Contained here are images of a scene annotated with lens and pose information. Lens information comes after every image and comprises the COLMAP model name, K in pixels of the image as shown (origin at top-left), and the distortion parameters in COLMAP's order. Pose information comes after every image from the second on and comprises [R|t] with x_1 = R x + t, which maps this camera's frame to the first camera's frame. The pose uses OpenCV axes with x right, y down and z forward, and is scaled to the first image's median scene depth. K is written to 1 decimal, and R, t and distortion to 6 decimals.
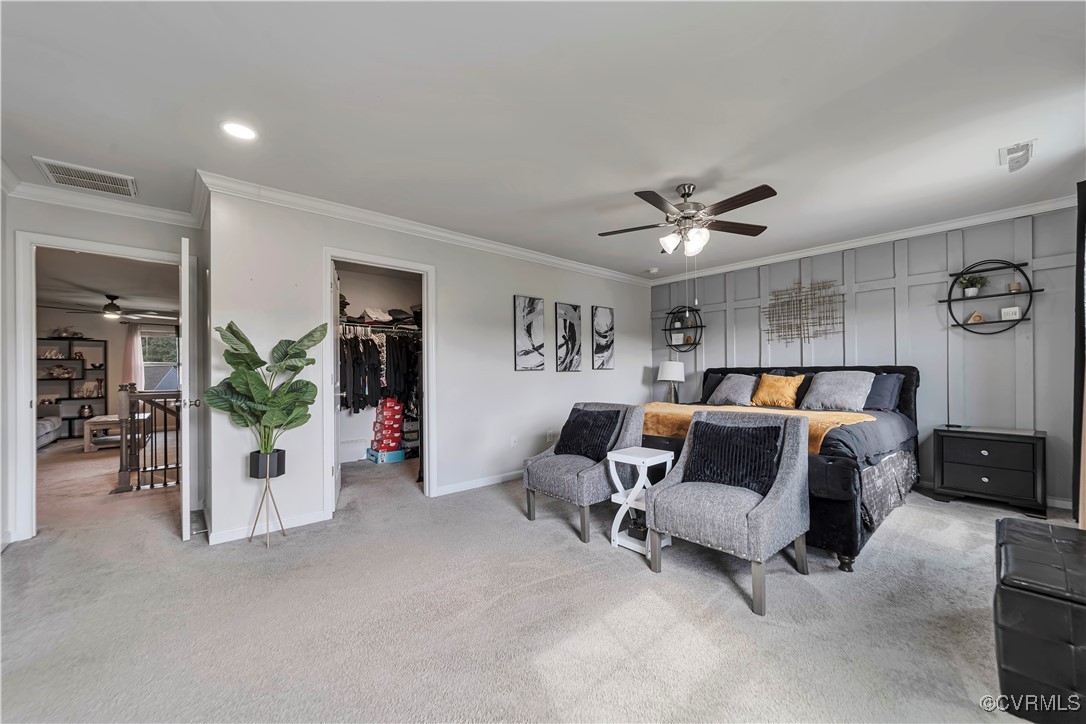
lens RADIAL K [[419.9, 0, 544.0], [0, 419.9, 368.7], [0, 0, 1]] dist [0.001548, 0.000373]
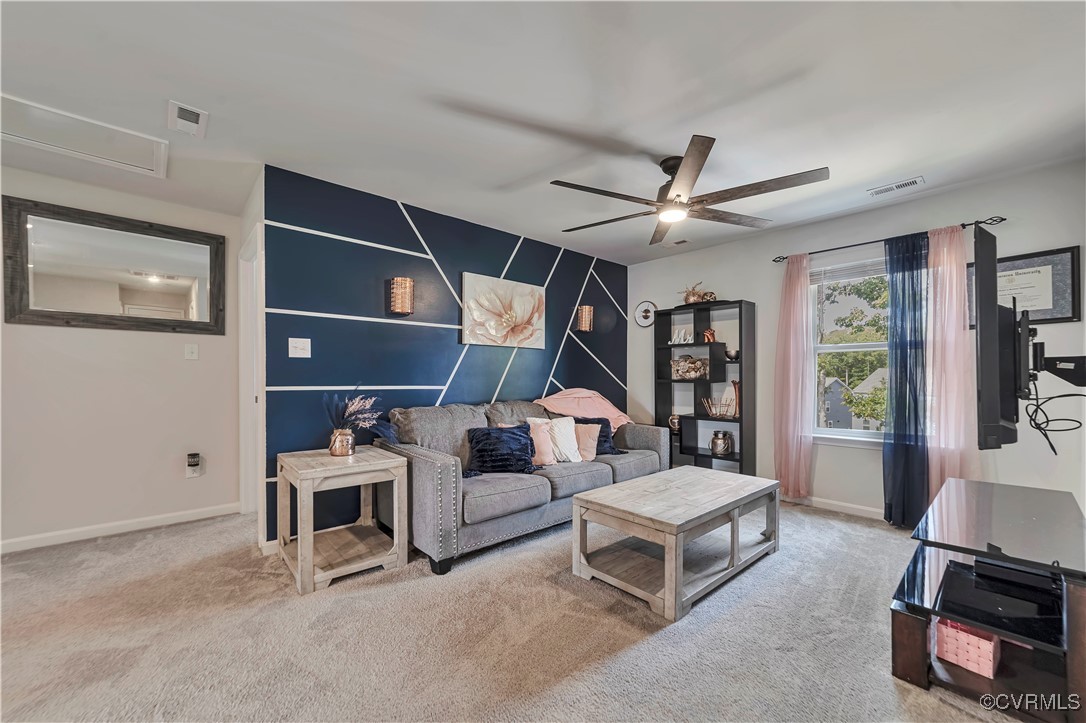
lens RADIAL K [[419.9, 0, 543.4], [0, 419.9, 368.0], [0, 0, 1]] dist [0.001548, 0.000373]
pose [[0.013534, -0.002448, -0.999905, -0.589849], [0.008931, 0.999957, -0.002327, 0.008084], [0.999869, -0.008899, 0.013556, 0.796150]]
